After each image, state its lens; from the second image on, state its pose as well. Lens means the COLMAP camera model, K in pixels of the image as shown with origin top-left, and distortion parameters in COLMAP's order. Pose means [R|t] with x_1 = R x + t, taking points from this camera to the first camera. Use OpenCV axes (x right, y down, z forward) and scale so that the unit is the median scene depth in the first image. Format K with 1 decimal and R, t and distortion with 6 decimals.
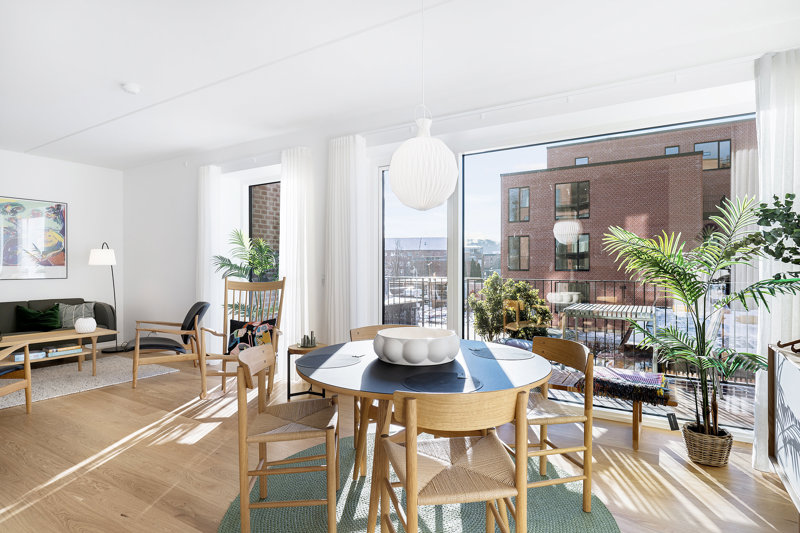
lens RADIAL K [[438.9, 0, 400.6], [0, 438.9, 266.7], [0, 0, 1]] dist [0.002935, -0.000842]
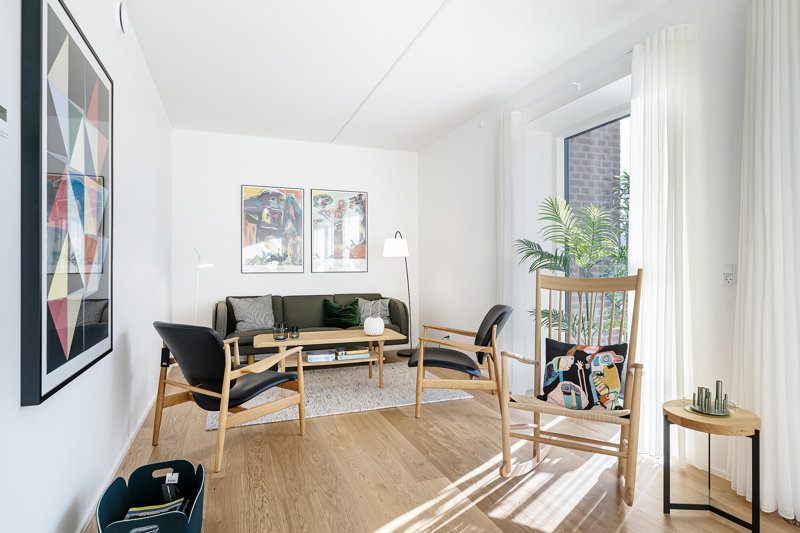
lens RADIAL K [[441.5, 0, 400.2], [0, 441.5, 265.8], [0, 0, 1]] dist [-0.003421, 0.000817]
pose [[0.796329, -0.004055, -0.604850, -0.162541], [0.003936, 0.999991, -0.001521, 0.018717], [0.604851, -0.001170, 0.796338, 0.357192]]
